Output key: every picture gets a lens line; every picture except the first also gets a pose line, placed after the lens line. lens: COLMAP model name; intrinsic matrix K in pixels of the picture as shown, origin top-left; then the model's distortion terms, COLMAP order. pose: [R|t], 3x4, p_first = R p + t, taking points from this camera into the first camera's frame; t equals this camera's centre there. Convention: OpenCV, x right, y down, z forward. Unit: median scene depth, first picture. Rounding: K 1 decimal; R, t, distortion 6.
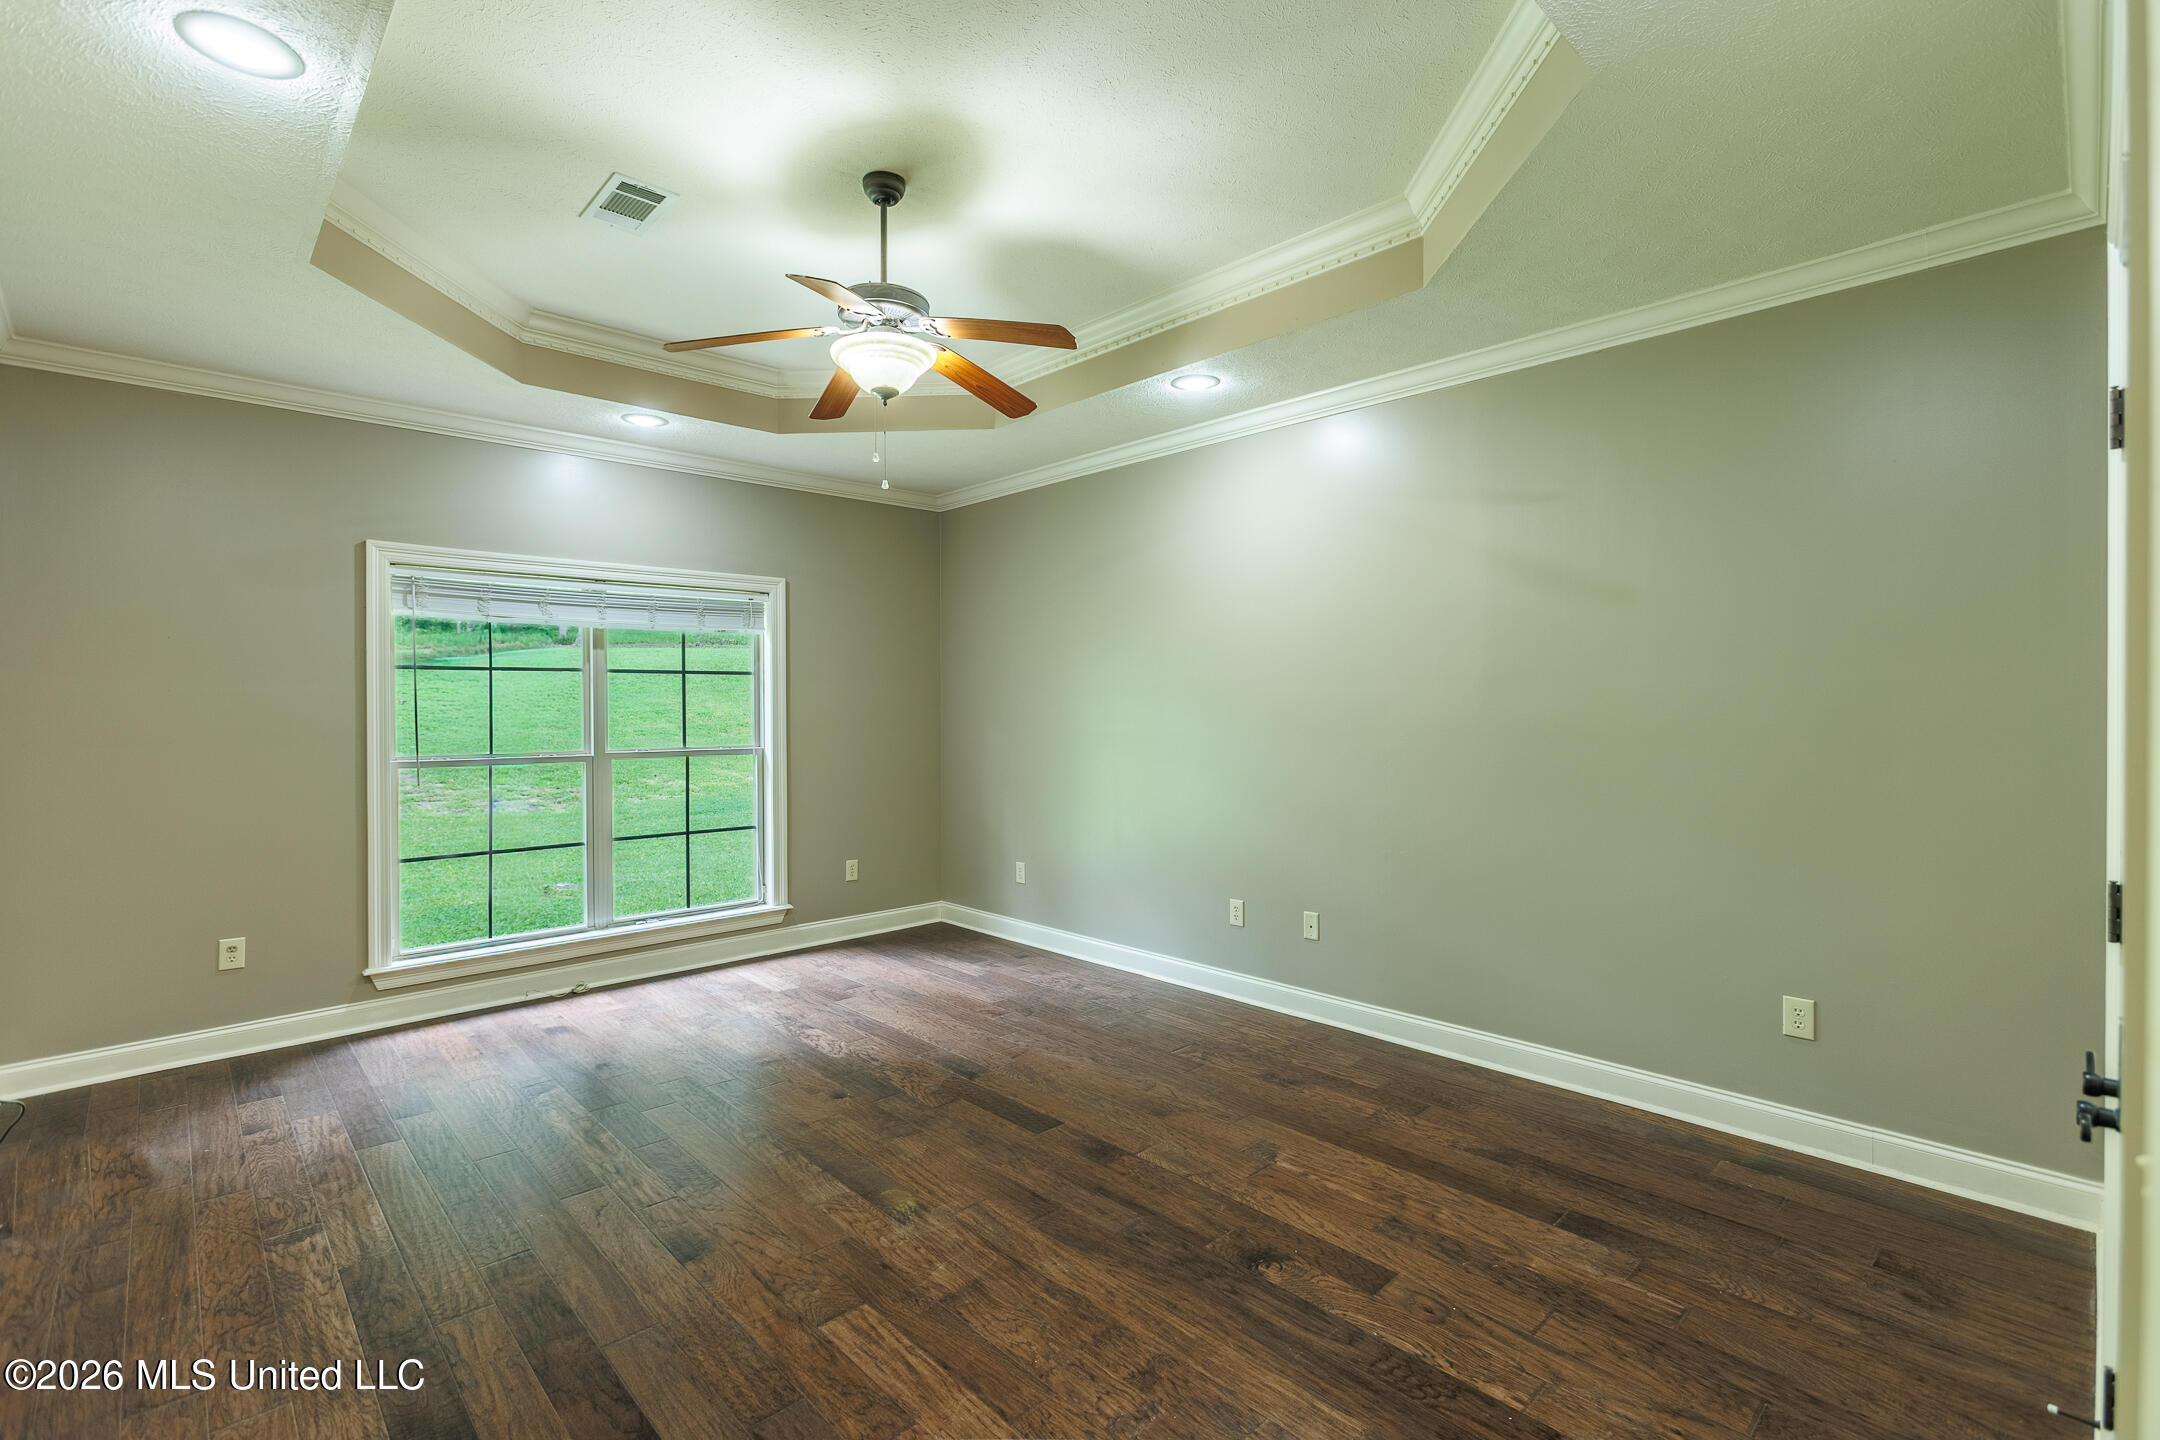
lens RADIAL K [[982.2, 0, 1089.7], [0, 982.2, 716.1], [0, 0, 1]] dist [-0.010345, 0.004631]
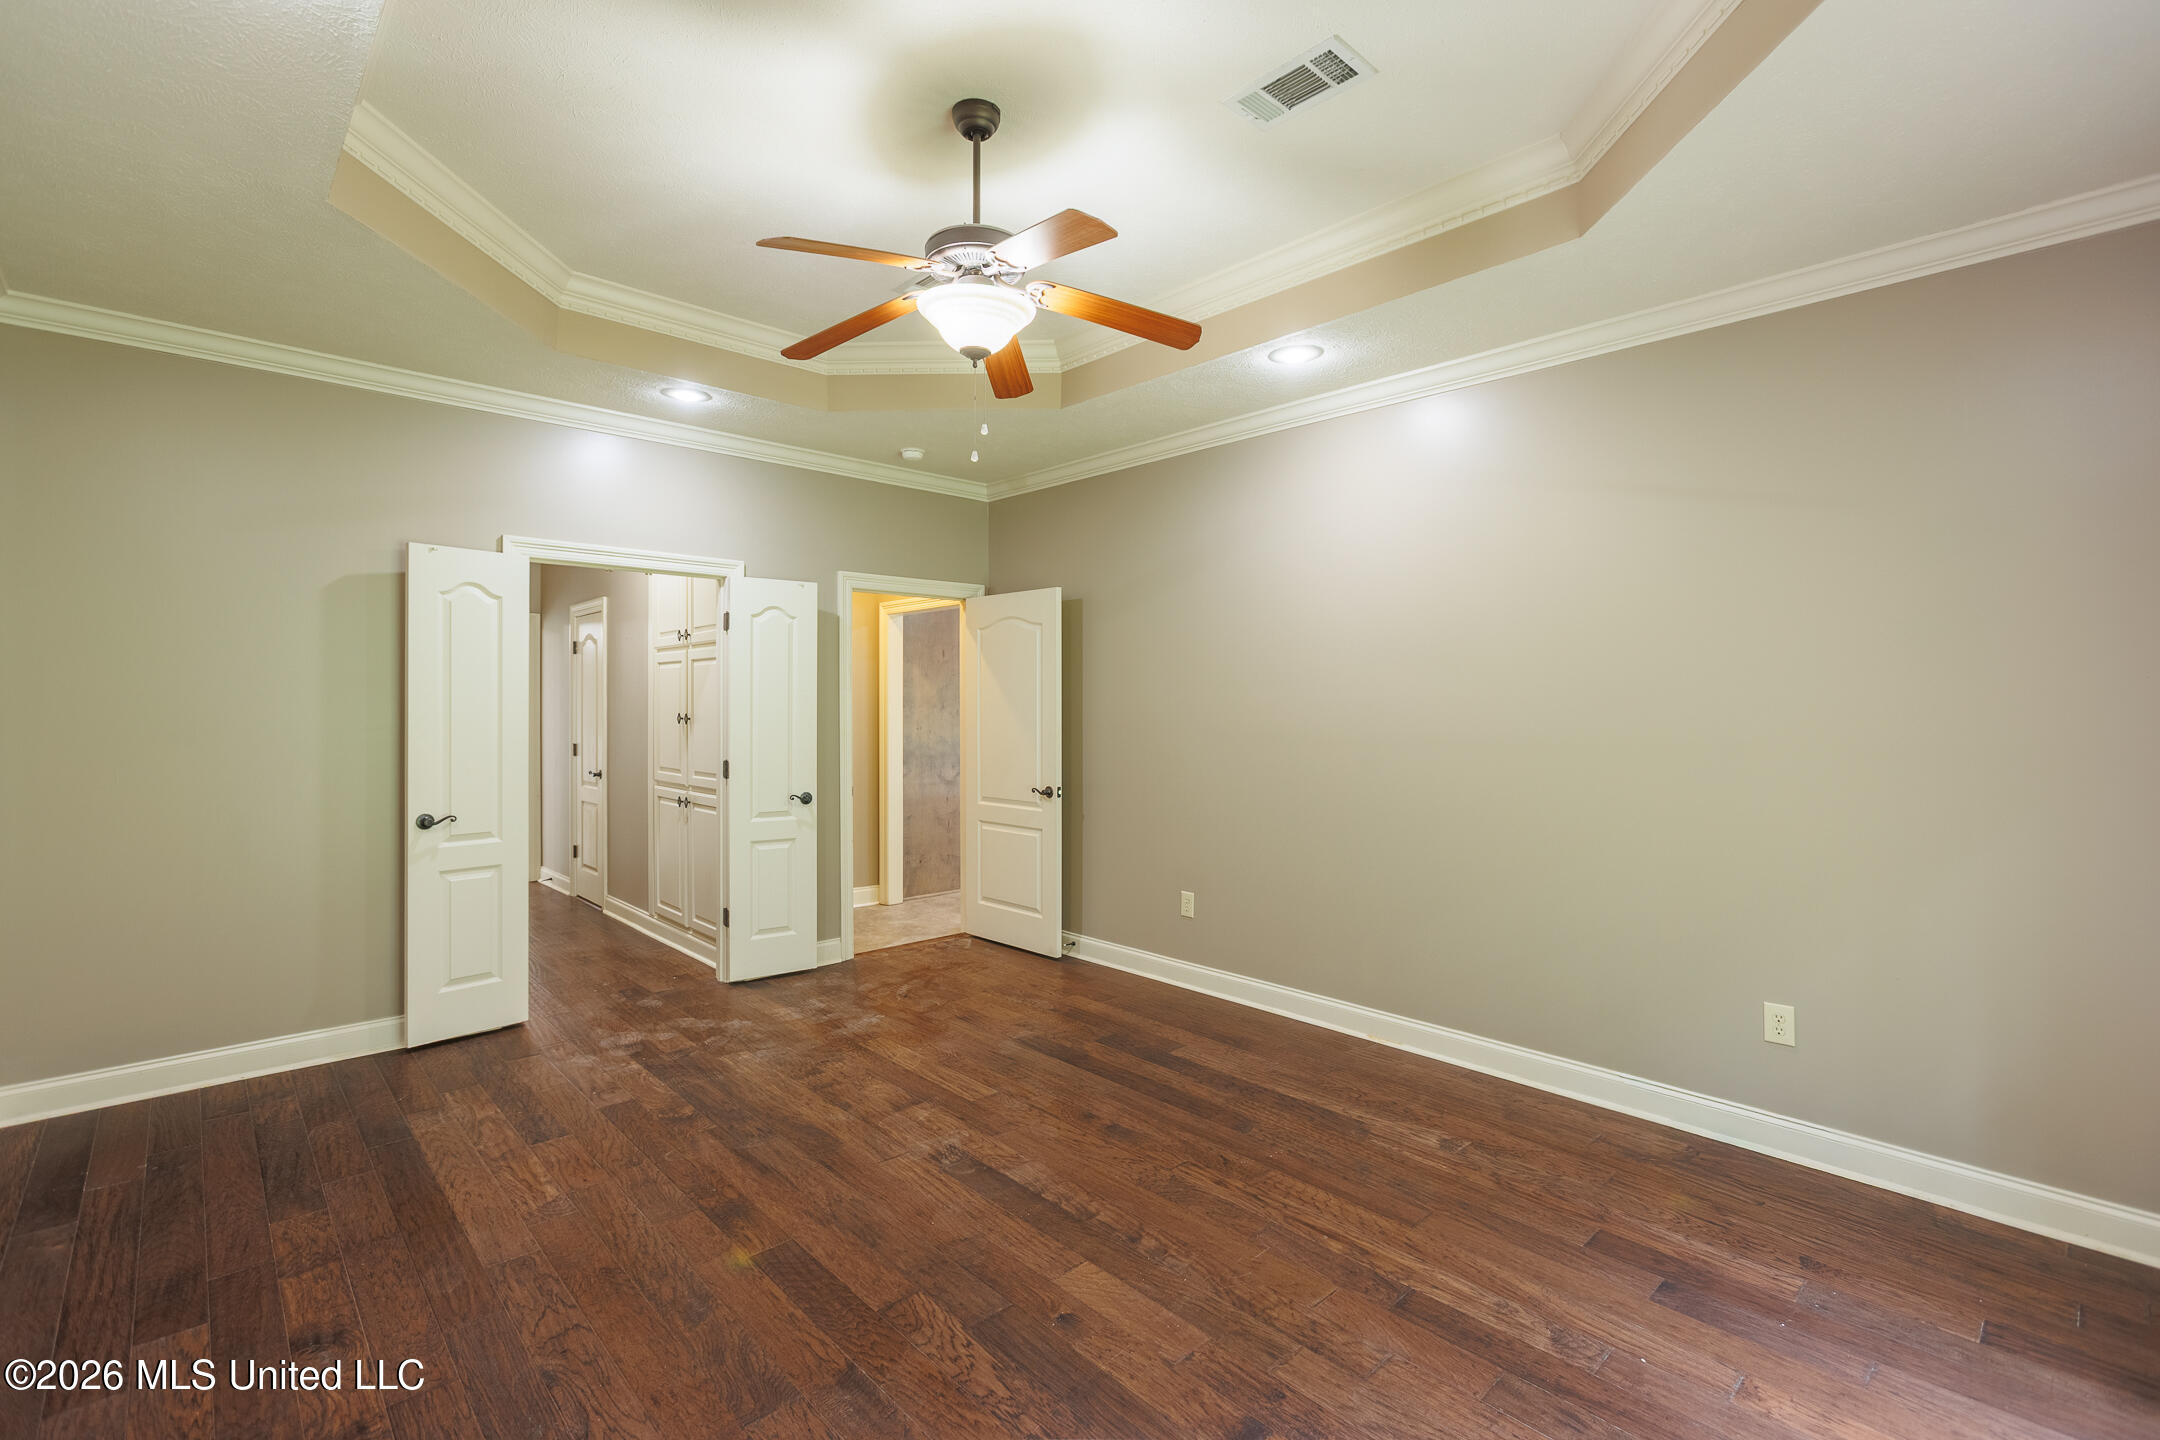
lens RADIAL K [[982.2, 0, 1075.4], [0, 982.2, 713.6], [0, 0, 1]] dist [-0.010345, 0.004631]
pose [[-0.999720, -0.000562, 0.023661, -0.349942], [-0.000123, 0.999828, 0.018563, -0.021320], [-0.023667, 0.018555, -0.999548, 2.063604]]
